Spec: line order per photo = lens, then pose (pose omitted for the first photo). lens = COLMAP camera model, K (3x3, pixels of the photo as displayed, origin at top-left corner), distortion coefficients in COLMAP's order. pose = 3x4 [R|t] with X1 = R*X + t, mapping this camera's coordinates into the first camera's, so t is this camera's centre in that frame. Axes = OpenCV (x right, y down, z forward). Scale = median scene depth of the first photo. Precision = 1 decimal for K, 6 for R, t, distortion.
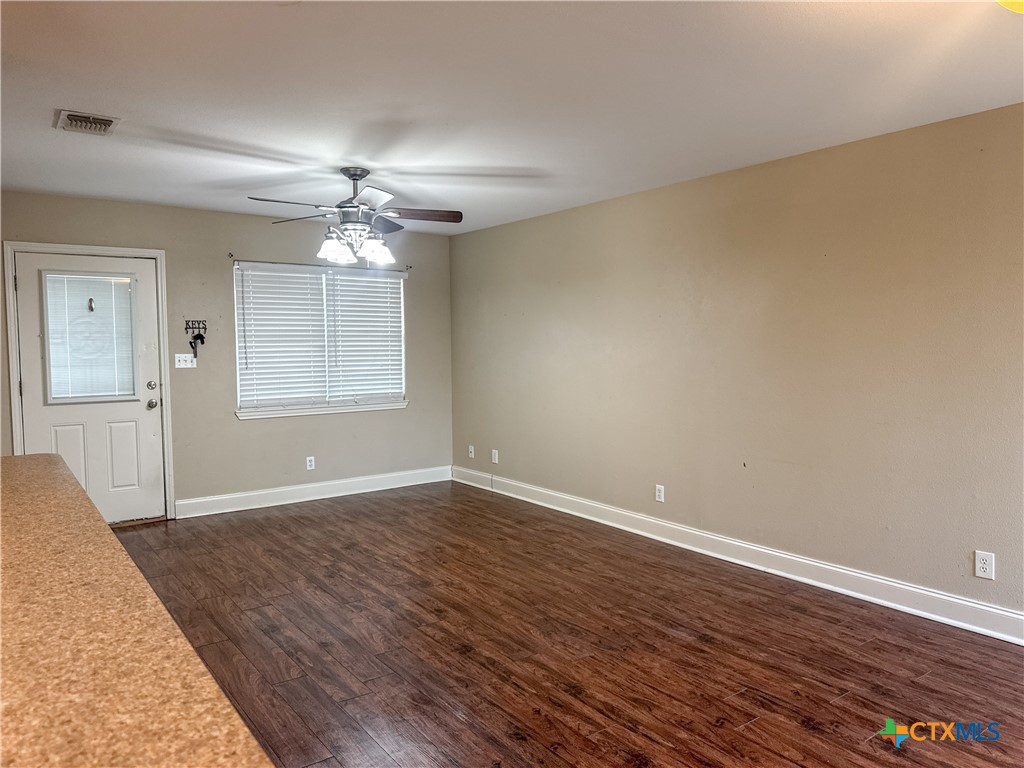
lens RADIAL K [[706.7, 0, 512.0], [0, 706.7, 384.0], [0, 0, 1]] dist [-0.001807, -0.001085]
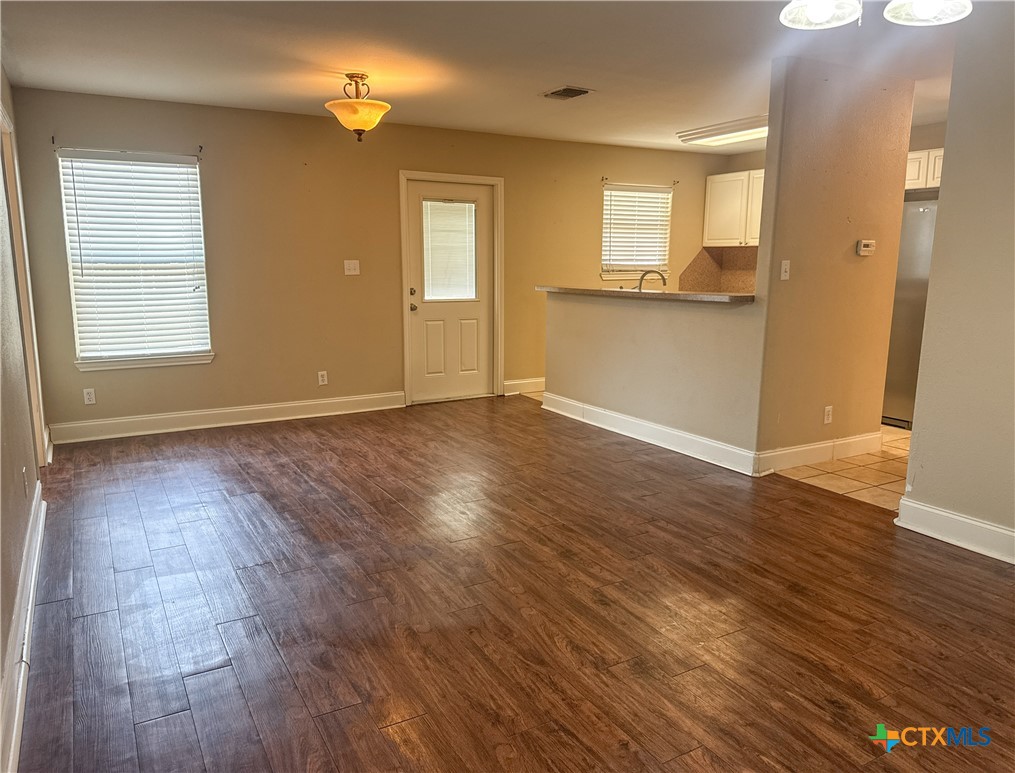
lens RADIAL K [[740.0, 0, 507.5], [0, 740.0, 386.5], [0, 0, 1]] dist [-0.001319, -0.001490]
pose [[-0.992895, -0.021194, 0.117093, -0.090993], [0.006488, 0.972907, 0.231106, -0.094306], [-0.118819, 0.230224, -0.965857, 1.777790]]
